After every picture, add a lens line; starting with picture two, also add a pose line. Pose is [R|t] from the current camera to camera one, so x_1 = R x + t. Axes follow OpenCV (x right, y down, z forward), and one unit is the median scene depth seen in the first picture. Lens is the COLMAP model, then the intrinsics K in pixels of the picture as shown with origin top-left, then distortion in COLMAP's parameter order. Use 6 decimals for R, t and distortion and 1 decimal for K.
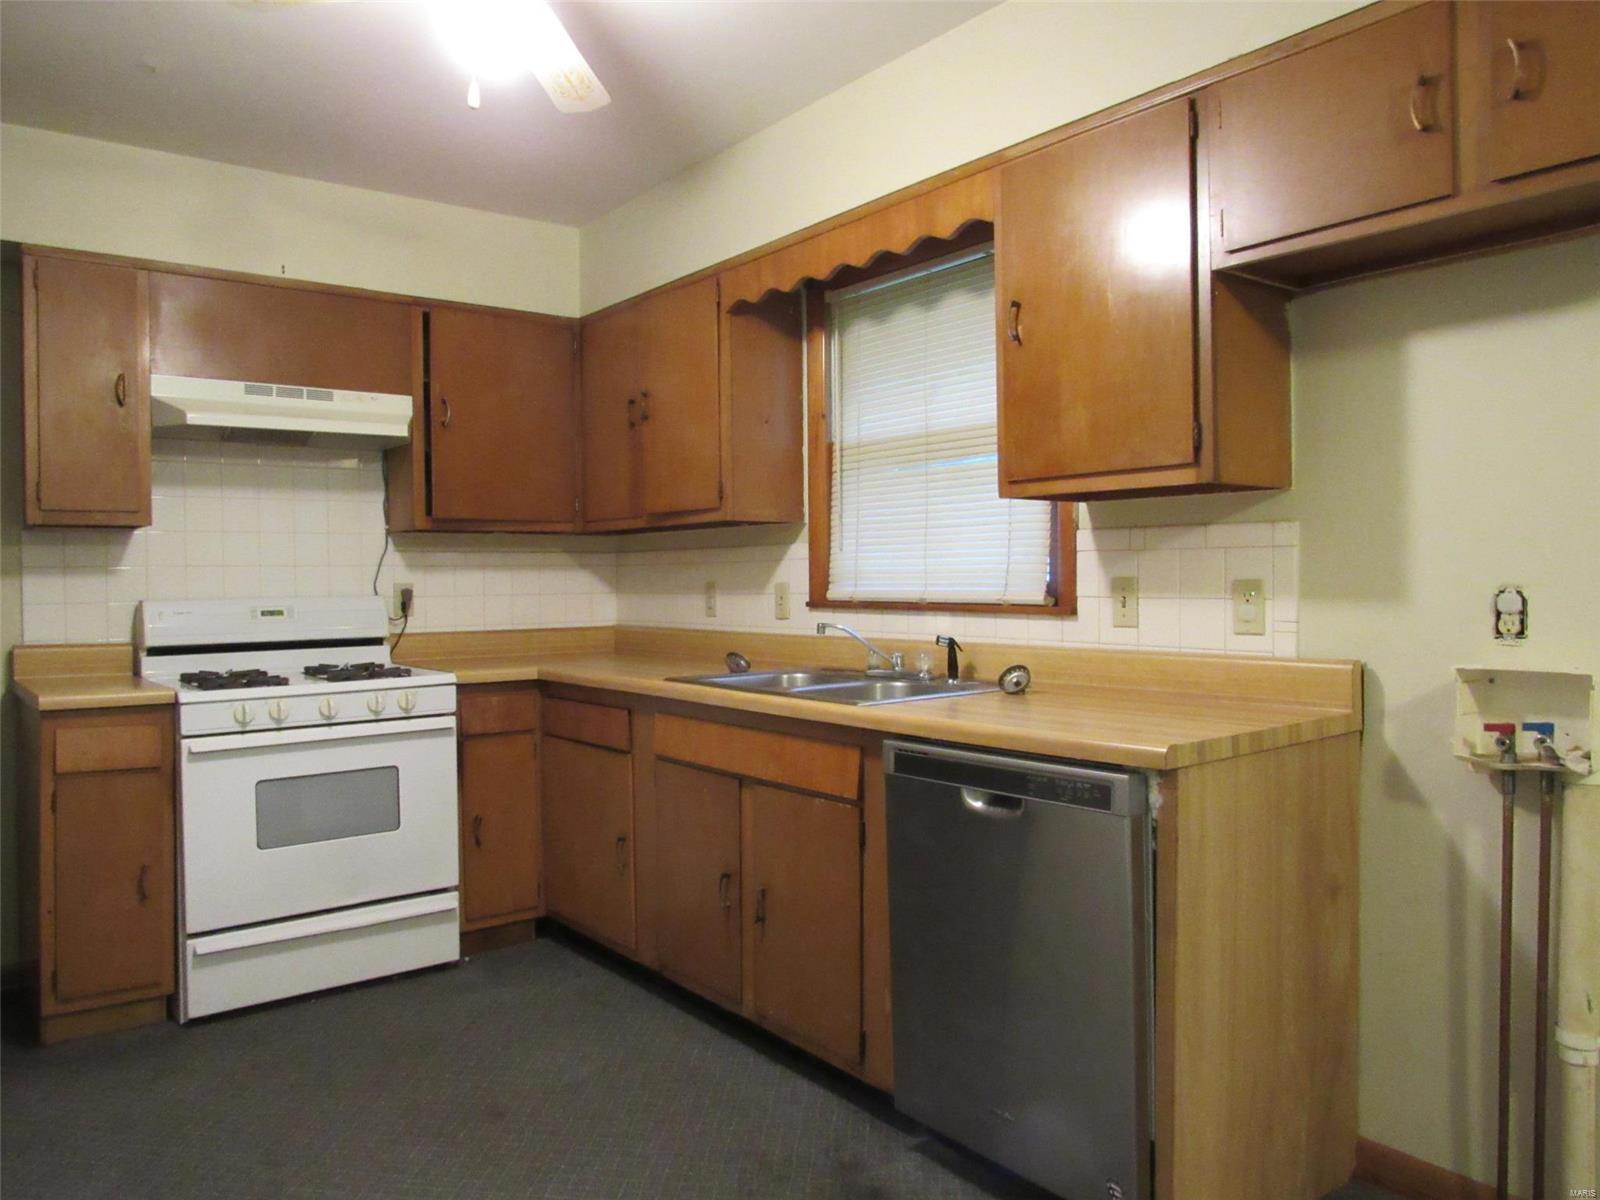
lens RADIAL K [[1163.0, 0, 800.0], [0, 1163.0, 600.0], [0, 0, 1]] dist [-0.005739, -0.003856]
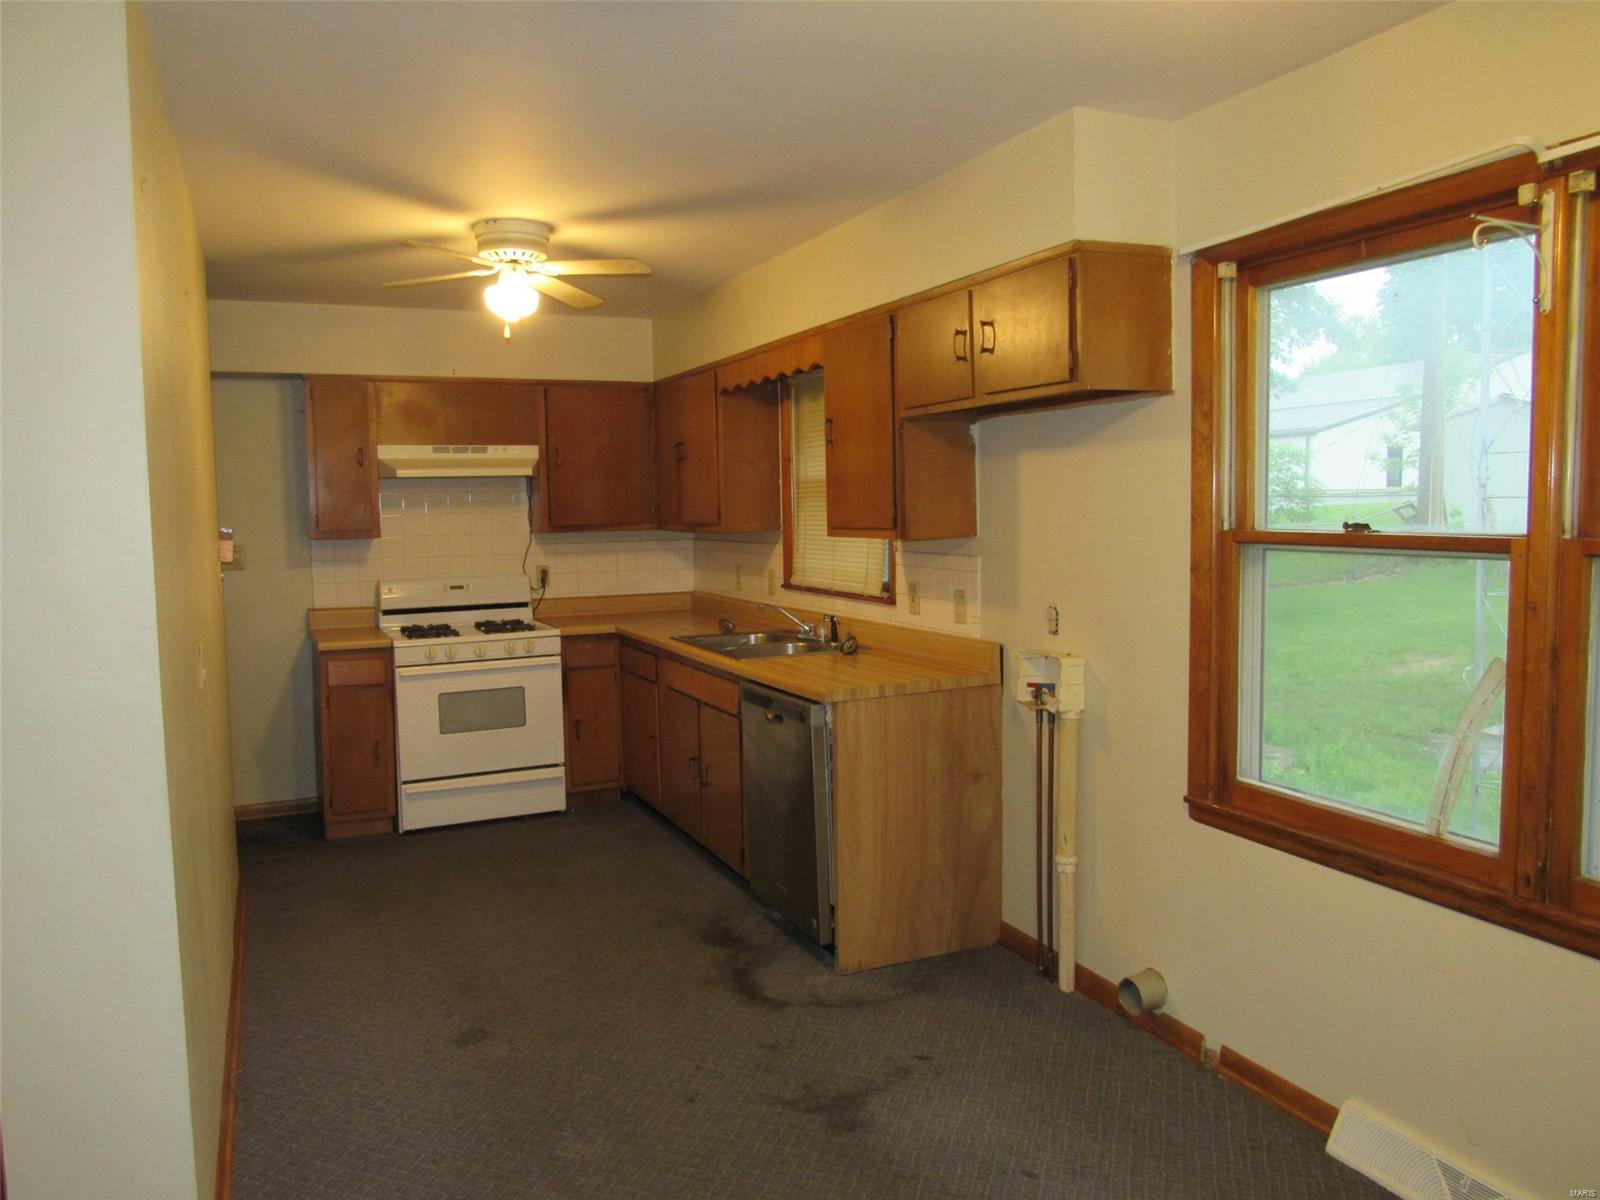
lens RADIAL K [[1163.0, 0, 800.0], [0, 1163.0, 600.0], [0, 0, 1]] dist [-0.005739, -0.003856]
pose [[0.974957, 0.011166, -0.222113, 0.379371], [0.003598, 0.997816, 0.065954, -0.080830], [0.222365, -0.065102, 0.972788, -0.465964]]
